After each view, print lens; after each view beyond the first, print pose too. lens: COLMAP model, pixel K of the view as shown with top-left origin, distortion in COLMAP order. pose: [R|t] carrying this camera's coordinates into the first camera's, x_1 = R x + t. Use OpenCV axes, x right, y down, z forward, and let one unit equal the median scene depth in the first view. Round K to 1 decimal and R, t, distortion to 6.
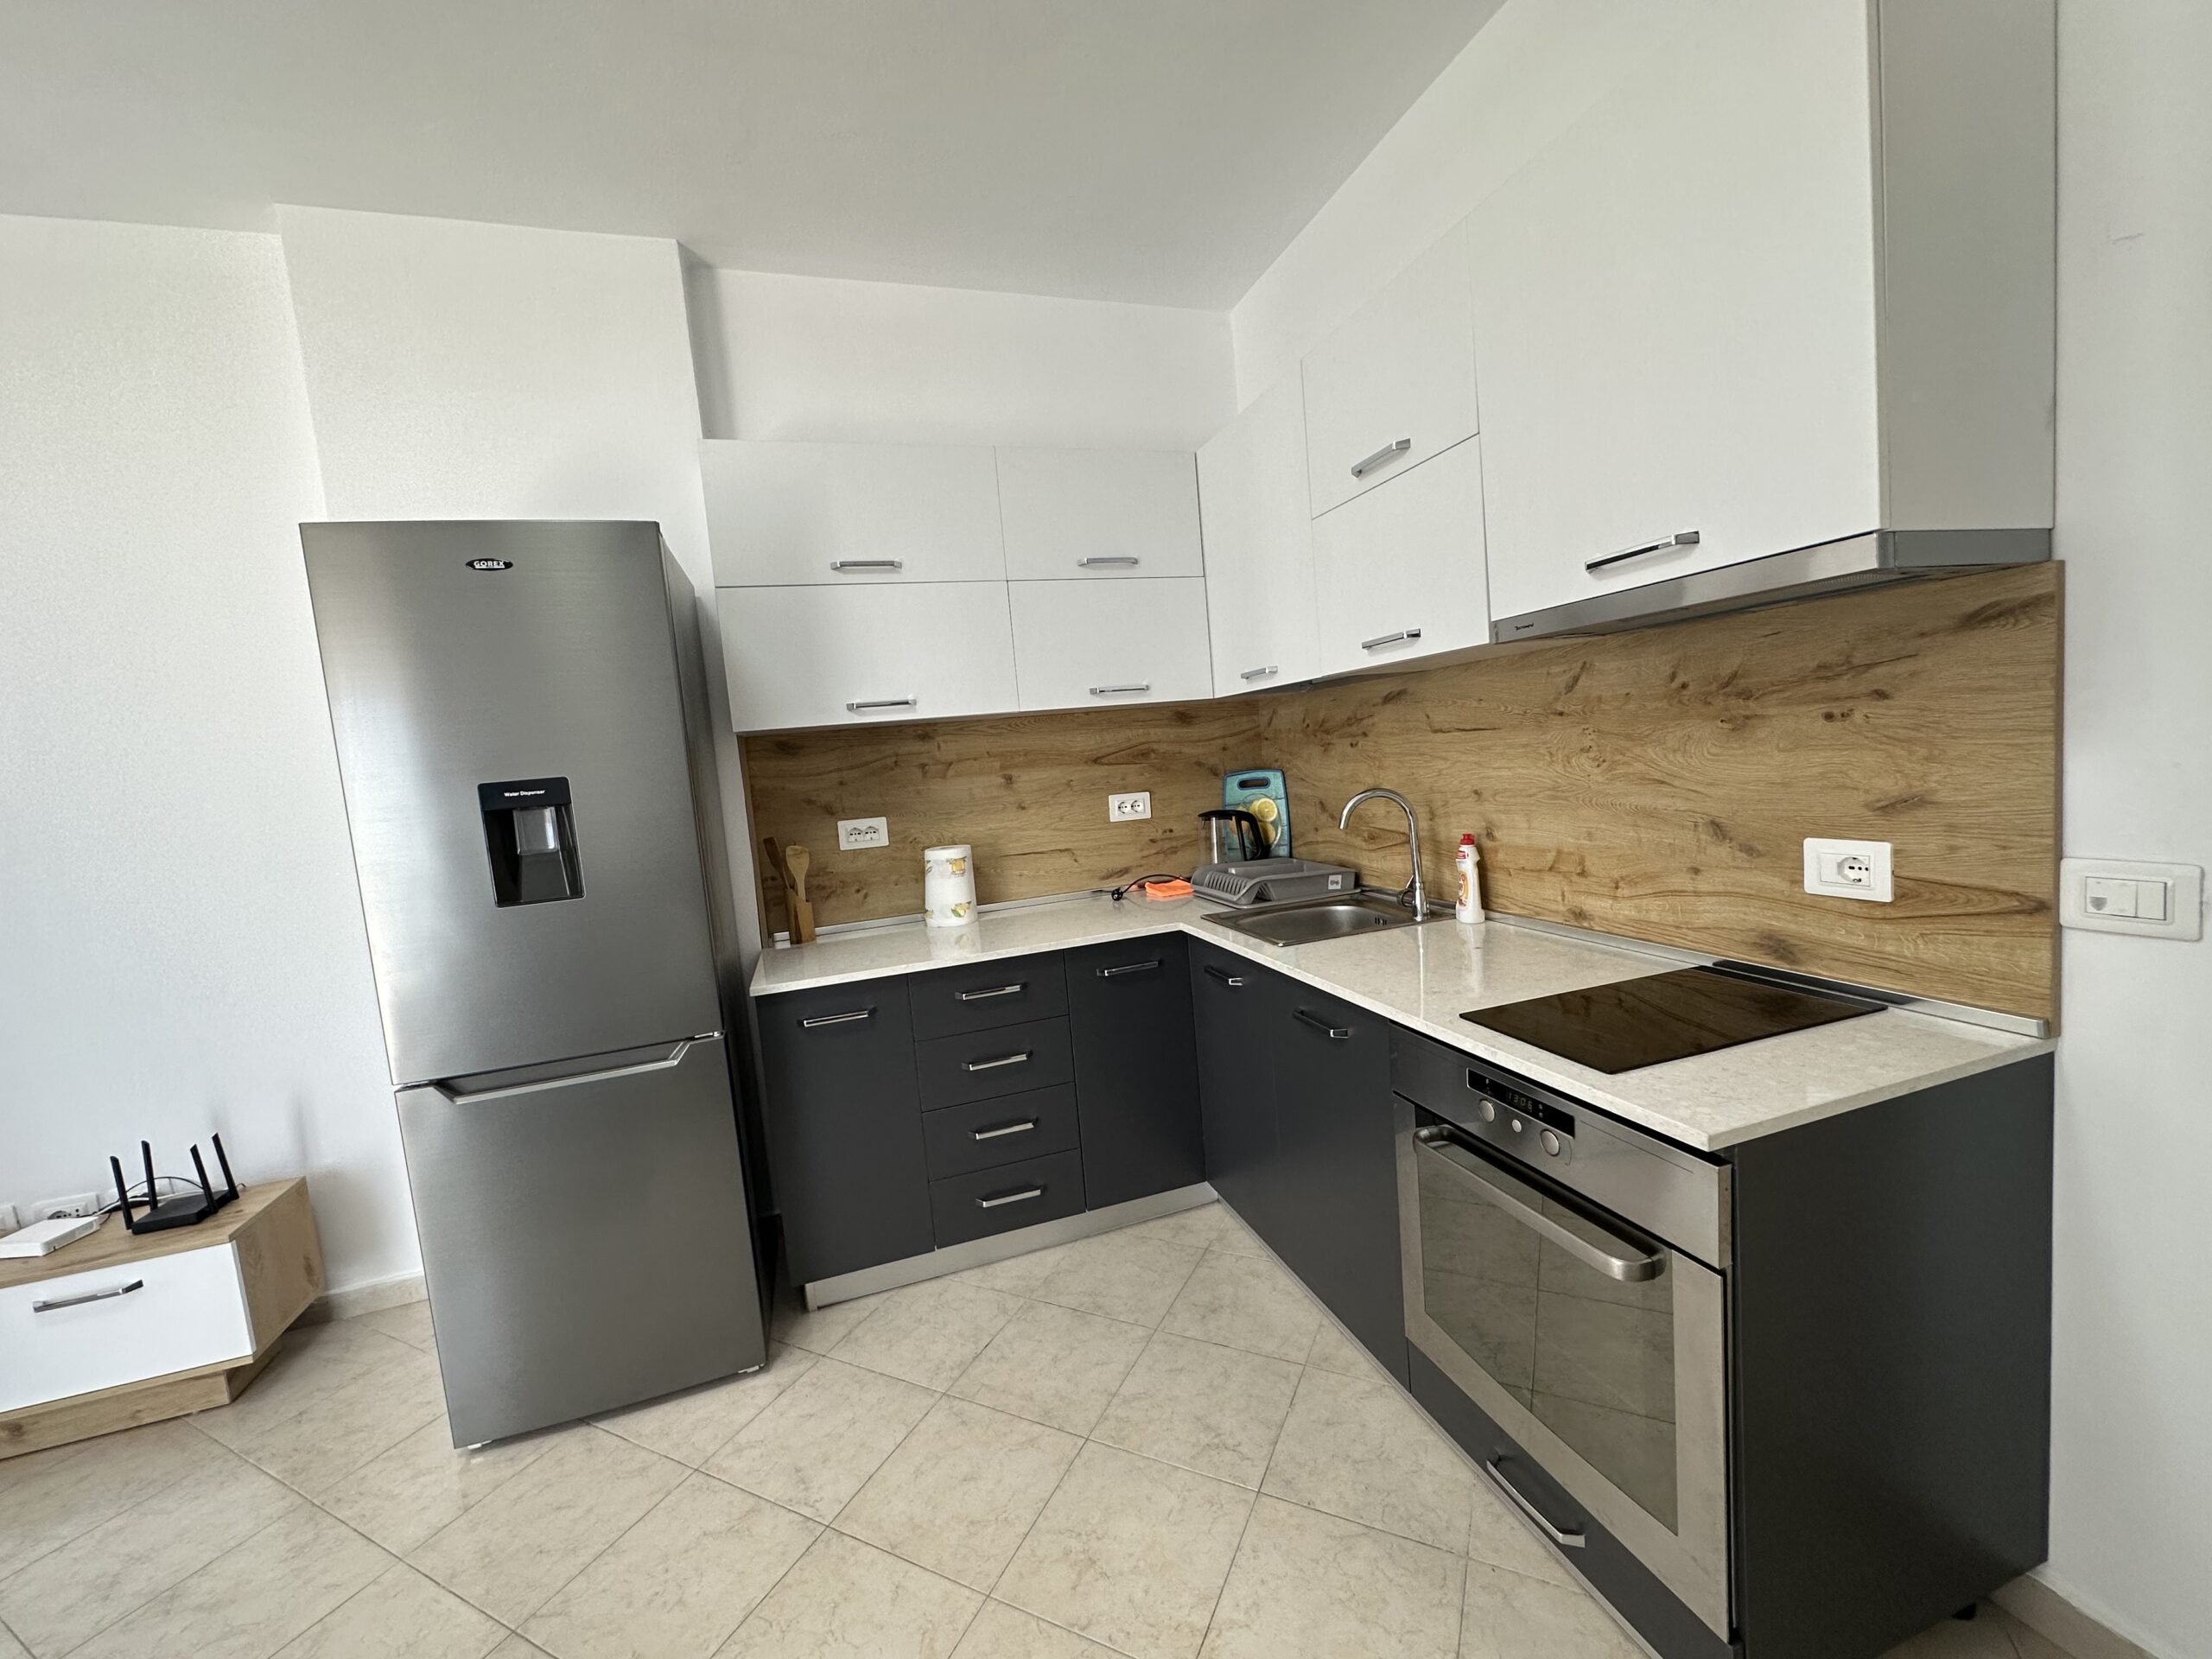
lens RADIAL K [[880.6, 0, 1106.0], [0, 880.6, 829.5], [0, 0, 1]] dist [-0.000160, 0.000348]
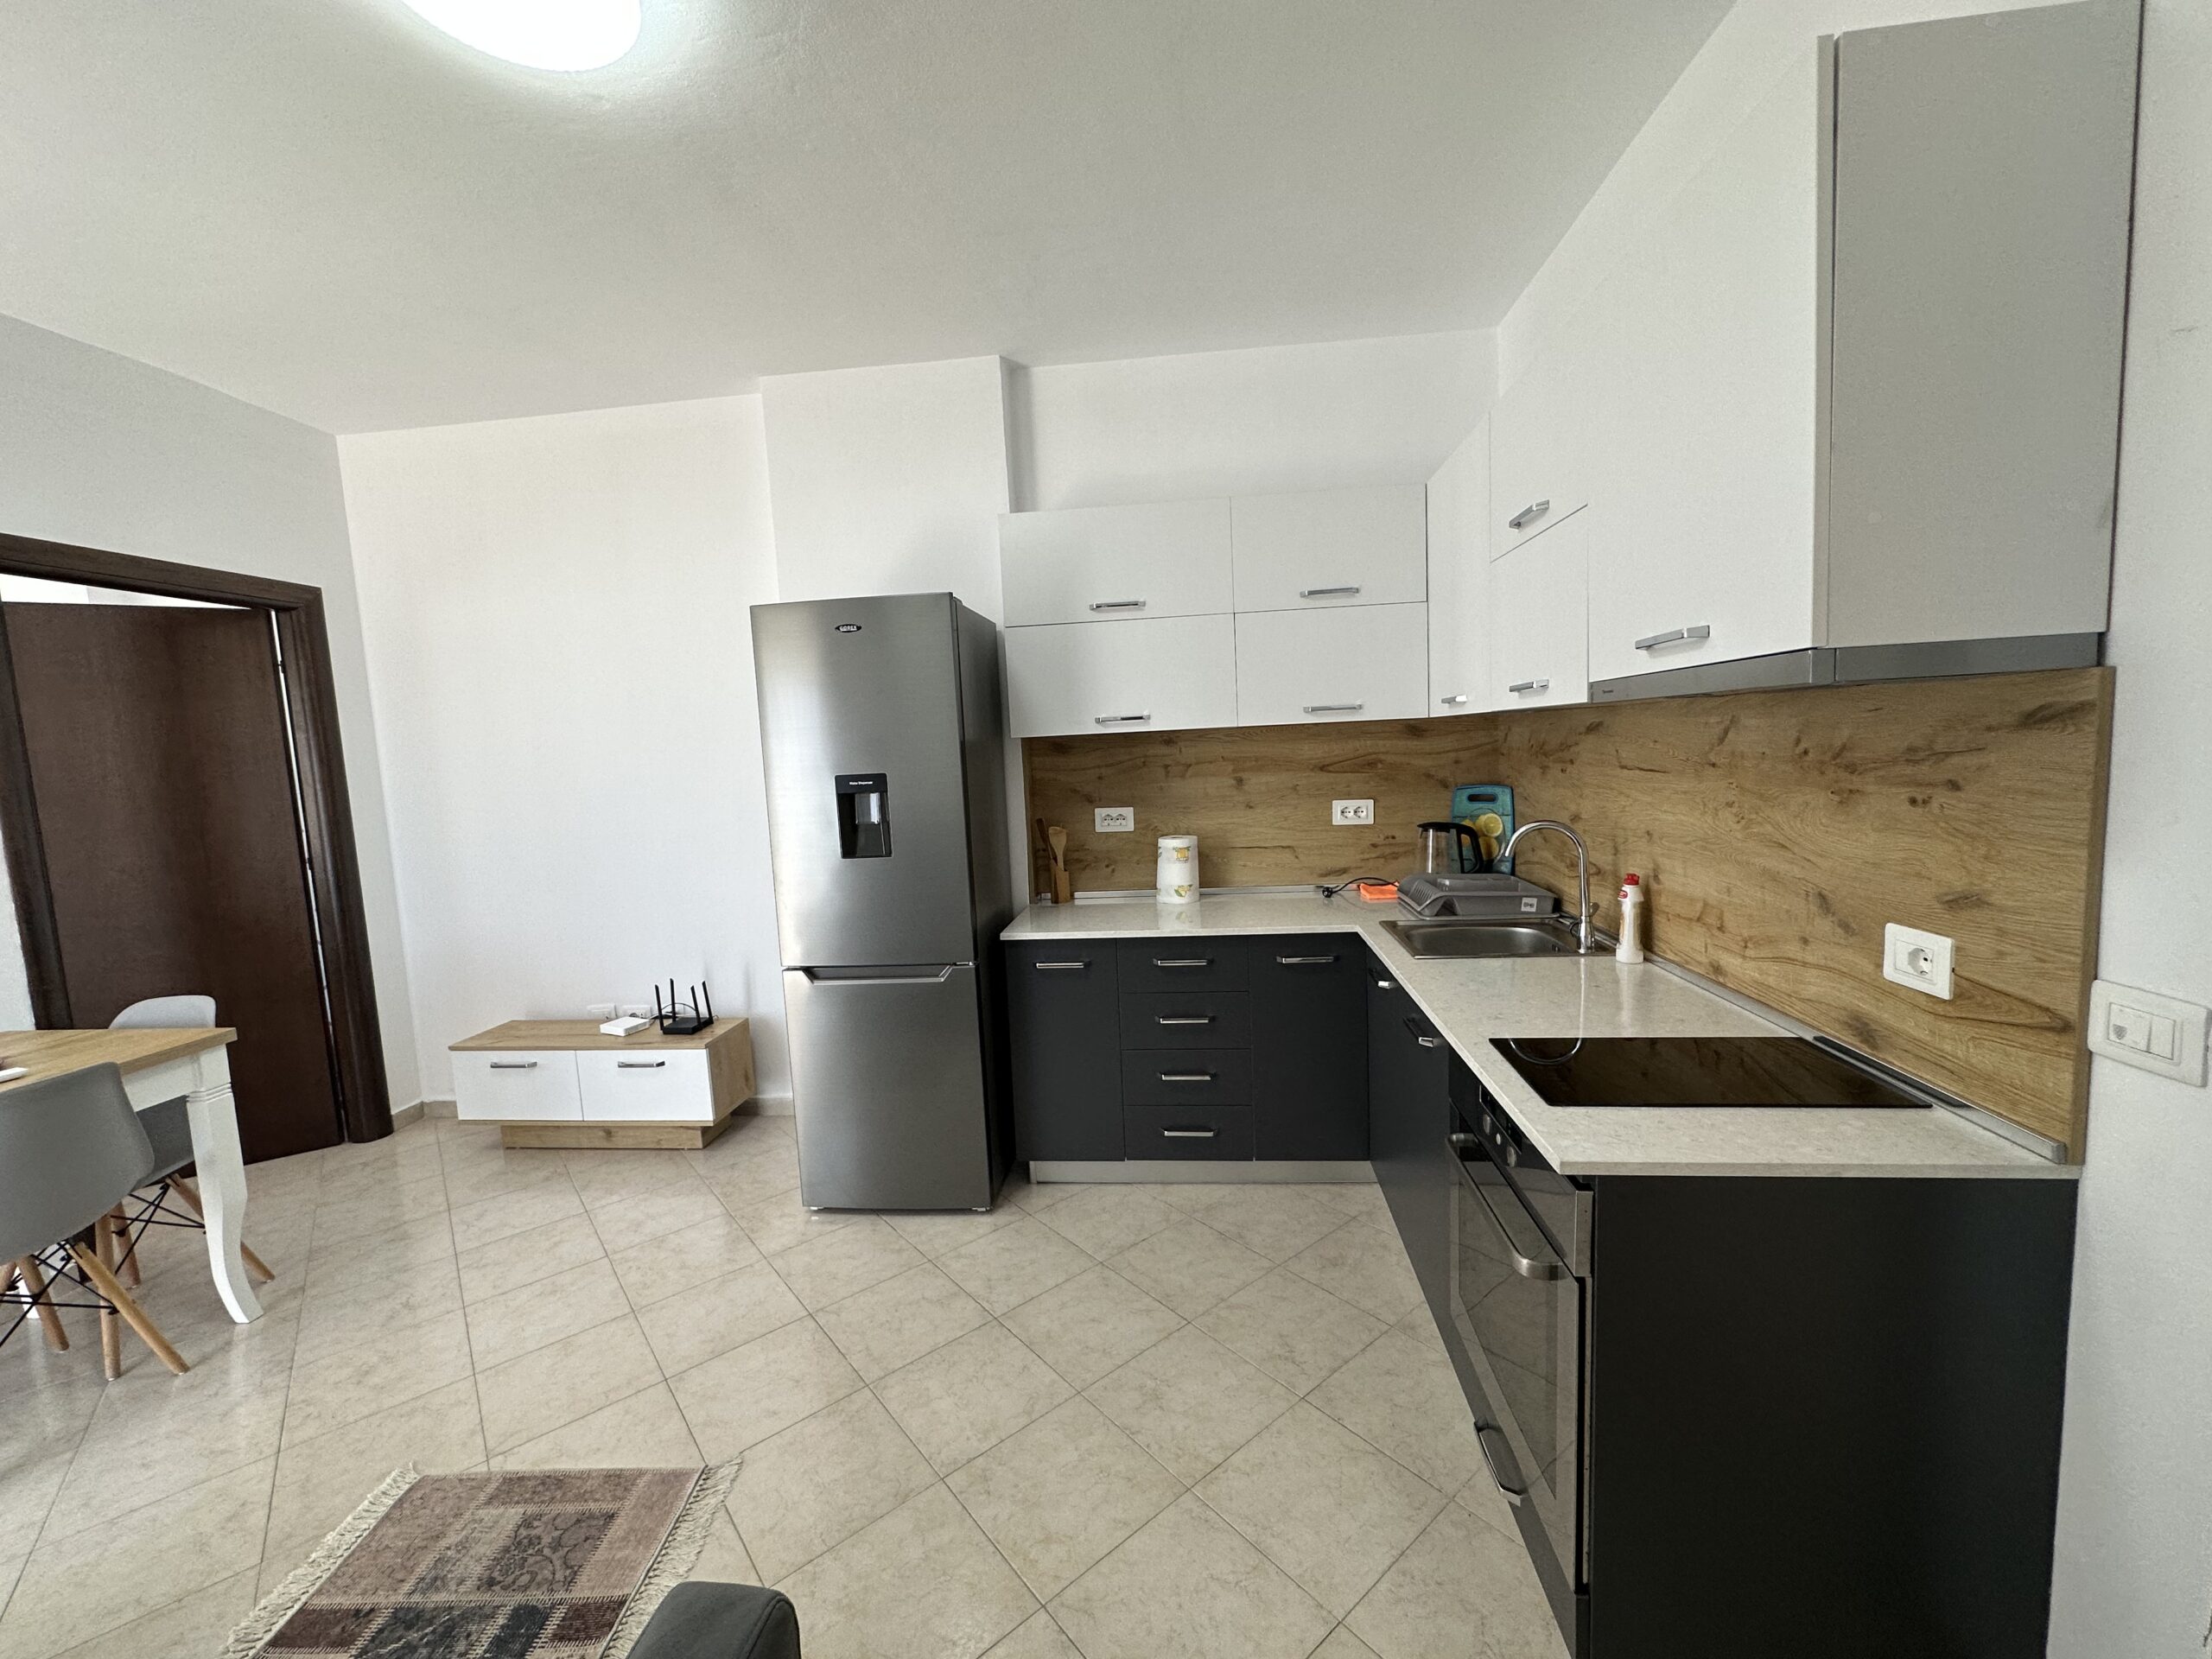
lens RADIAL K [[880.1, 0, 1106.0], [0, 880.1, 829.5], [0, 0, 1]] dist [0.001083, 0.000196]
pose [[0.913688, 0.082373, -0.397981, 0.266371], [-0.067386, 0.996396, 0.051526, -0.058460], [0.400790, -0.020261, 0.915946, -0.160910]]
